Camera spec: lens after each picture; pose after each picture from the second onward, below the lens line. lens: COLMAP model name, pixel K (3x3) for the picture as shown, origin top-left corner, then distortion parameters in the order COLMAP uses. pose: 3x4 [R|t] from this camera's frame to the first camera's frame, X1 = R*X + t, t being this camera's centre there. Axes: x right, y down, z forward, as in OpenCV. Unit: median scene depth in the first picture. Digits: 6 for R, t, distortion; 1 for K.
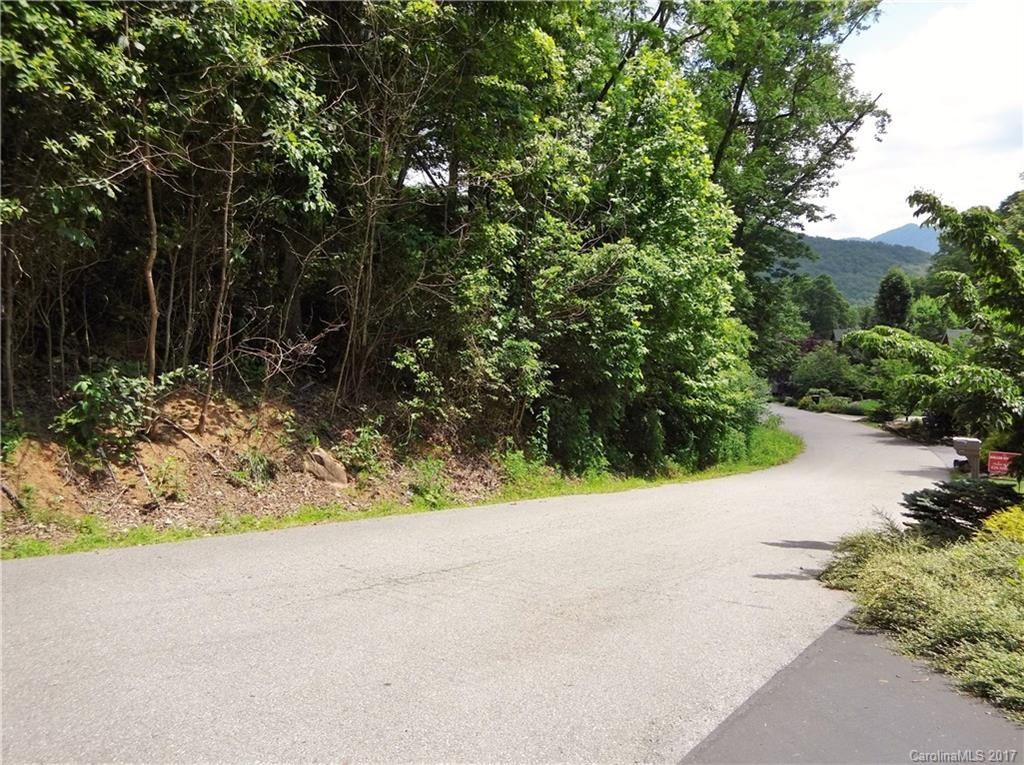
lens RADIAL K [[752.2, 0, 515.9], [0, 752.2, 377.1], [0, 0, 1]] dist [-0.004810, -0.004173]
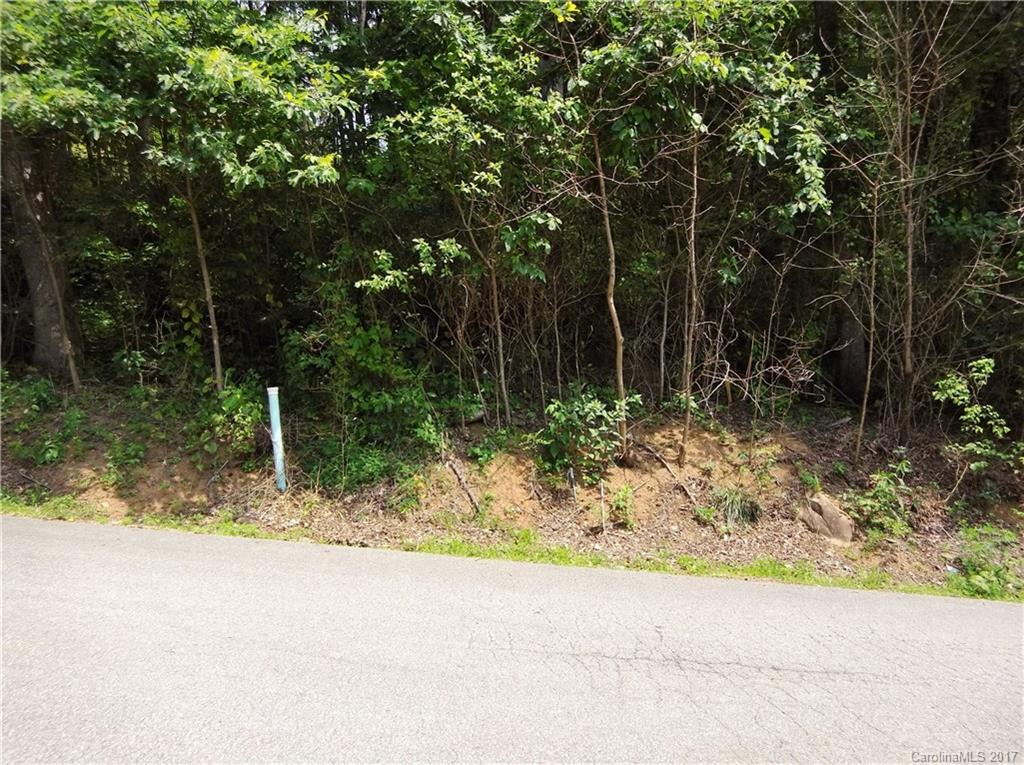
lens RADIAL K [[752.2, 0, 515.9], [0, 752.2, 377.1], [0, 0, 1]] dist [-0.004810, -0.004173]
pose [[0.629930, -0.020711, -0.776376, 0.194791], [-0.028989, 0.998321, -0.050152, 0.018545], [0.776111, 0.054098, 0.628272, 0.233406]]
